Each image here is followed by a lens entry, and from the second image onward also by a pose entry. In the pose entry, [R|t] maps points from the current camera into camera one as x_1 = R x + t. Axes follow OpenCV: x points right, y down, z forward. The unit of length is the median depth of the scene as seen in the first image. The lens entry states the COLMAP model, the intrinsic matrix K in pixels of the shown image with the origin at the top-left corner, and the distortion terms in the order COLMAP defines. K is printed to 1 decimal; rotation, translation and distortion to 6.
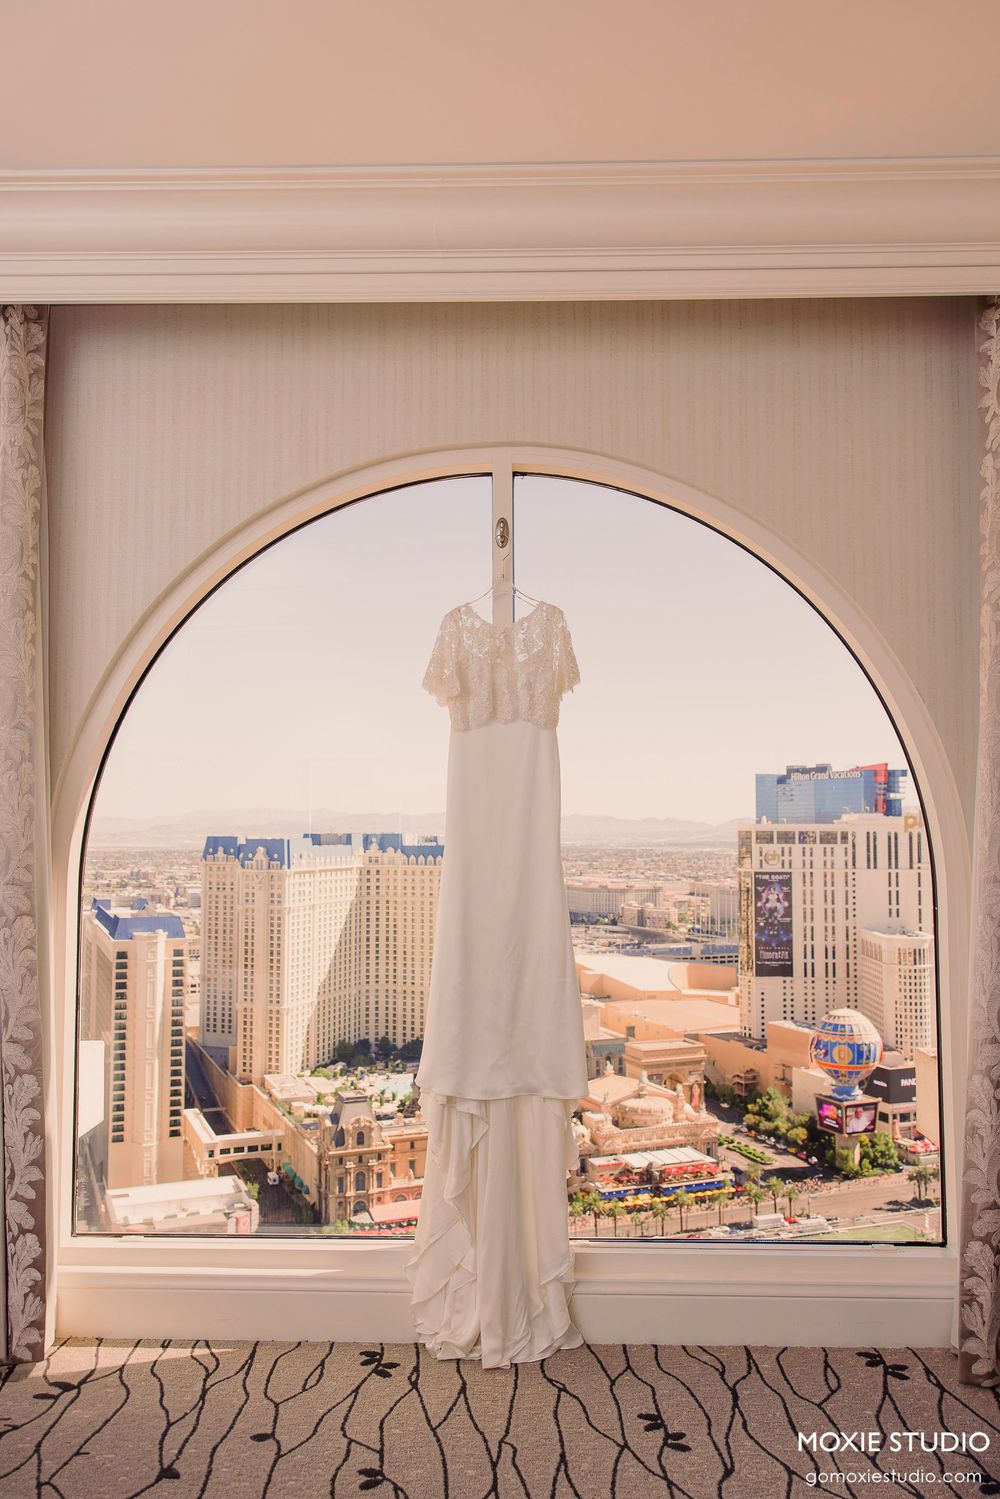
lens RADIAL K [[1212.0, 0, 499.8], [0, 1212.0, 750.5], [0, 0, 1]] dist [-0.003096, -0.000004]
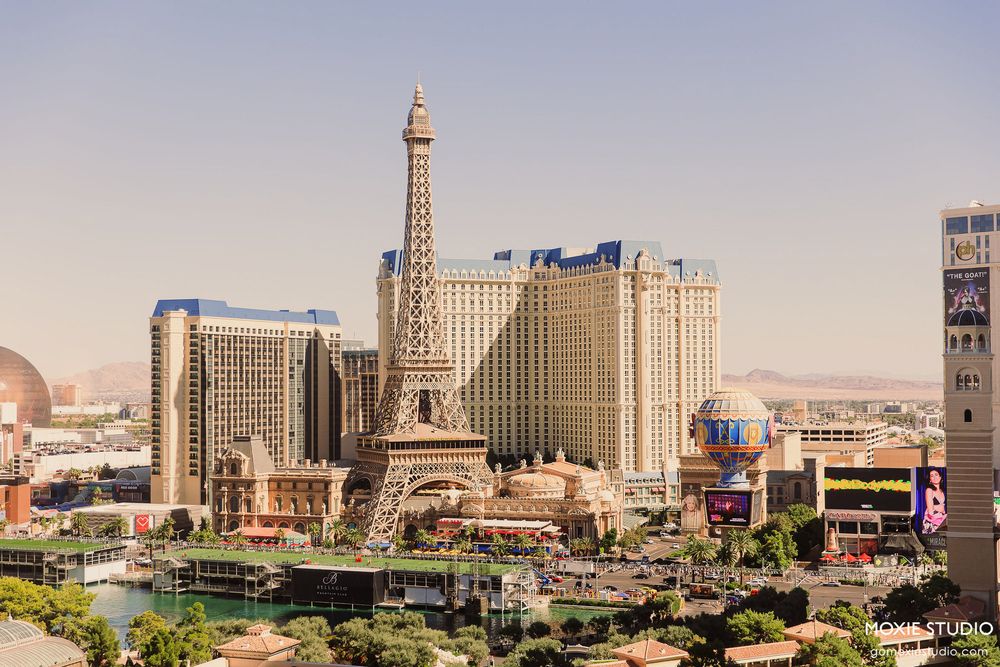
lens RADIAL K [[1526.3, 0, 500.0], [0, 1526.3, 333.6], [0, 0, 1]] dist [0.021643, 0.000000]
pose [[0.700901, -0.032811, -0.712503, 0.763782], [0.047547, 0.998869, 0.000775, 0.135492], [0.711672, -0.034420, 0.701669, 0.098712]]
